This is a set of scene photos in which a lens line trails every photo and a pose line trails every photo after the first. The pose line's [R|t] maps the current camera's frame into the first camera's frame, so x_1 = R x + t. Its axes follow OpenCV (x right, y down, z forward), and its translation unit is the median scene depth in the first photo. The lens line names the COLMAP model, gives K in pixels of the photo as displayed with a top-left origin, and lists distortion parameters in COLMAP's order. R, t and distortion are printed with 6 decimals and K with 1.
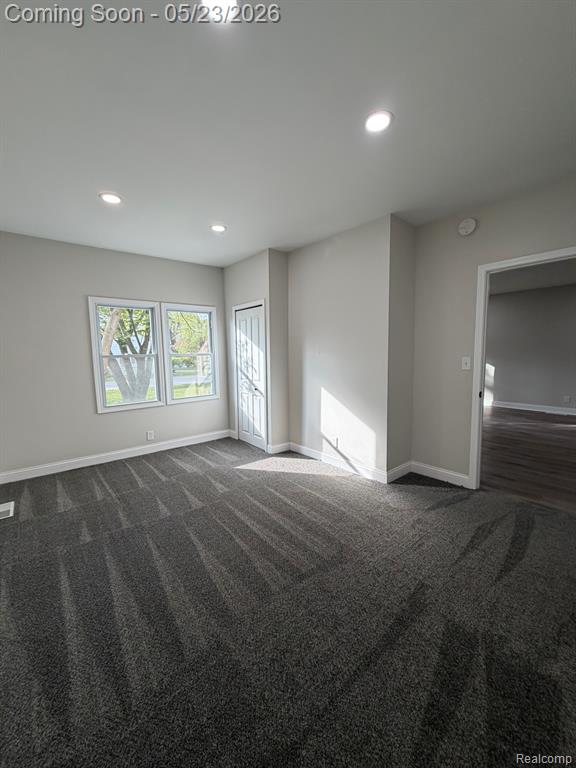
lens RADIAL K [[306.0, 0, 285.1], [0, 306.0, 384.8], [0, 0, 1]] dist [0.002149, 0.000257]
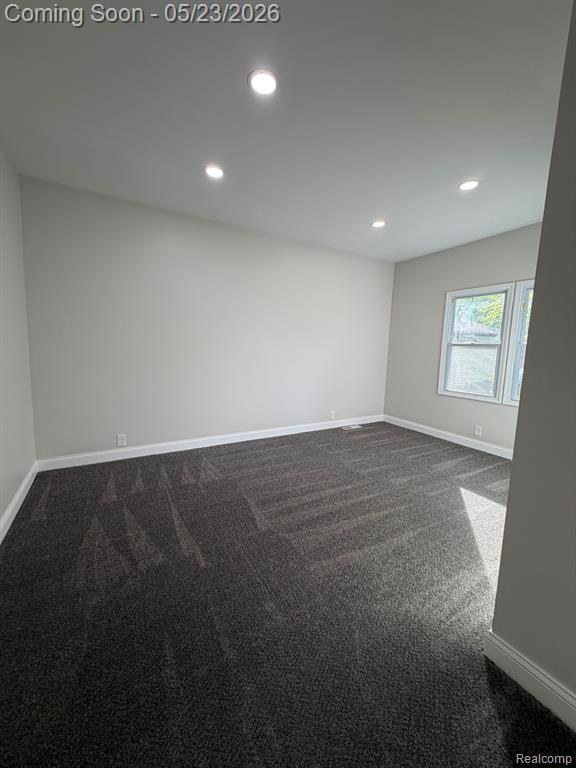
lens RADIAL K [[306.0, 0, 285.0], [0, 306.0, 385.4], [0, 0, 1]] dist [0.002149, 0.000257]
pose [[-0.144481, 0.162046, -0.976149, 0.642680], [-0.125737, 0.975496, 0.180549, -0.078035], [0.981486, 0.148824, -0.120566, 0.605442]]
